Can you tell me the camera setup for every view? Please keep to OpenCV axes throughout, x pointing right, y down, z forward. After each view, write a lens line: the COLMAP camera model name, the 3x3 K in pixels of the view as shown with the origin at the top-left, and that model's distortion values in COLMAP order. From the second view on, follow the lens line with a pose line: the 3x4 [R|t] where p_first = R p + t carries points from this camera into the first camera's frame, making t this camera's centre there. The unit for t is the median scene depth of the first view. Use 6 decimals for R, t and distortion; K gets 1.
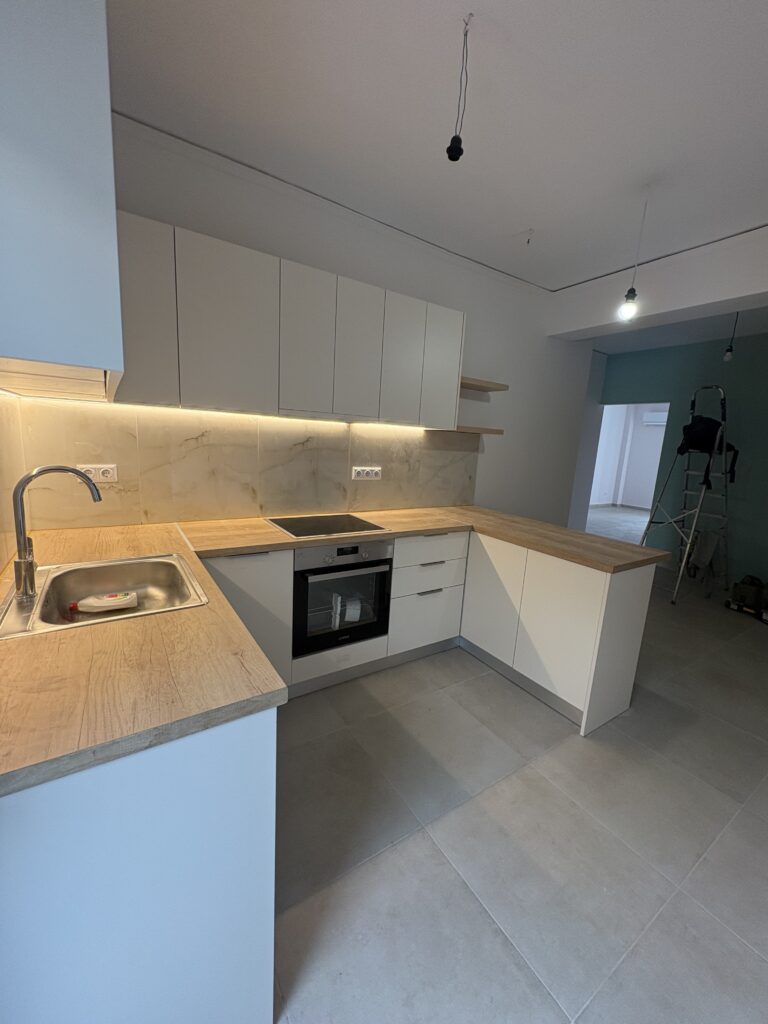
lens RADIAL K [[406.1, 0, 385.5], [0, 406.1, 515.4], [0, 0, 1]] dist [-0.001005, 0.000621]
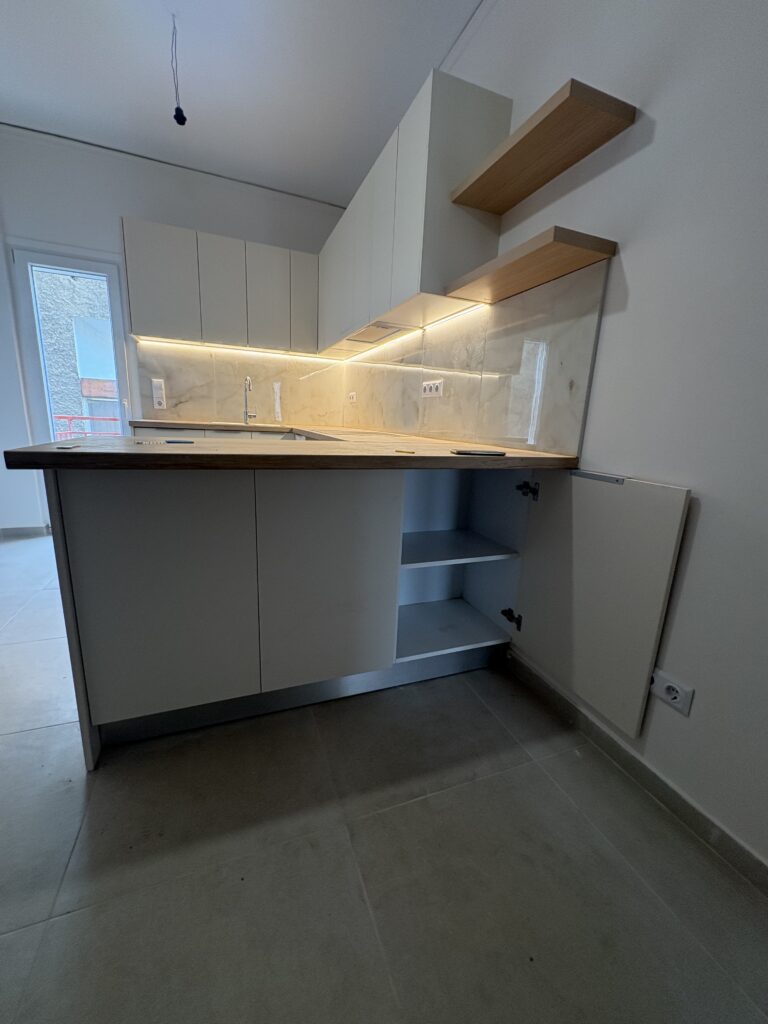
lens RADIAL K [[406.1, 0, 385.3], [0, 406.1, 513.8], [0, 0, 1]] dist [-0.001005, 0.000621]
pose [[-0.202232, 0.157314, -0.966620, 0.838075], [-0.238497, 0.949388, 0.204407, -0.011073], [0.949853, 0.271874, -0.154478, 1.169682]]
